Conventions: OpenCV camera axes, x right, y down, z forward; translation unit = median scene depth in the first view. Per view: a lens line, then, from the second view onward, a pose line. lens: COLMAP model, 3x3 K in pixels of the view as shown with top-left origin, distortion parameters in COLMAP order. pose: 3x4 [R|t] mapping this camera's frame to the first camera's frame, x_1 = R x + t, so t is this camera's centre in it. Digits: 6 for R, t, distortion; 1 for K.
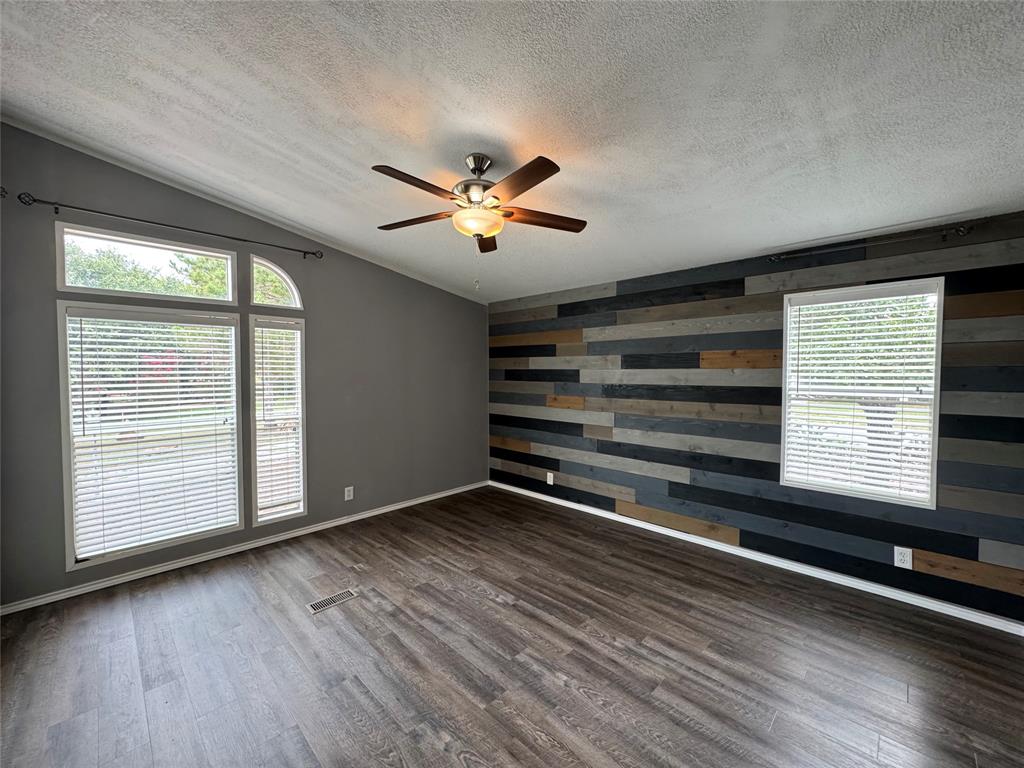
lens RADIAL K [[409.5, 0, 512.2], [0, 409.5, 385.7], [0, 0, 1]] dist [-0.002873, -0.000026]
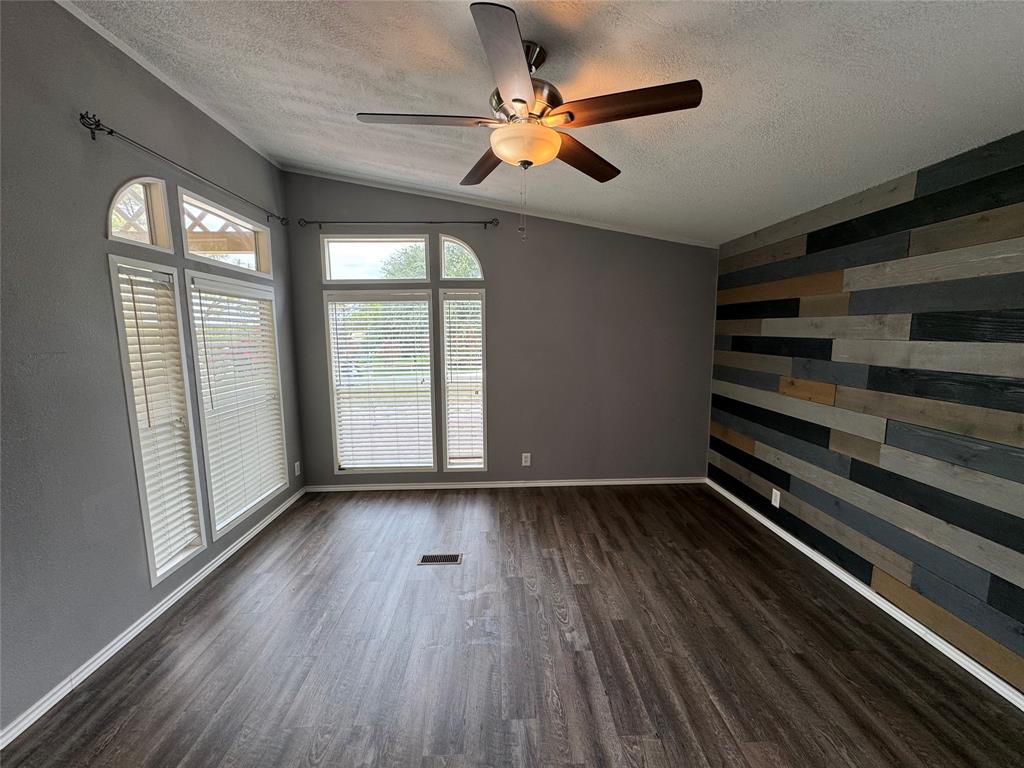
lens RADIAL K [[409.5, 0, 512.2], [0, 409.5, 385.7], [0, 0, 1]] dist [-0.002873, -0.000026]
pose [[0.728836, 0.087901, -0.679023, 0.269399], [-0.018629, 0.993904, 0.108667, -0.031528], [0.684435, -0.066551, 0.726030, 0.266093]]
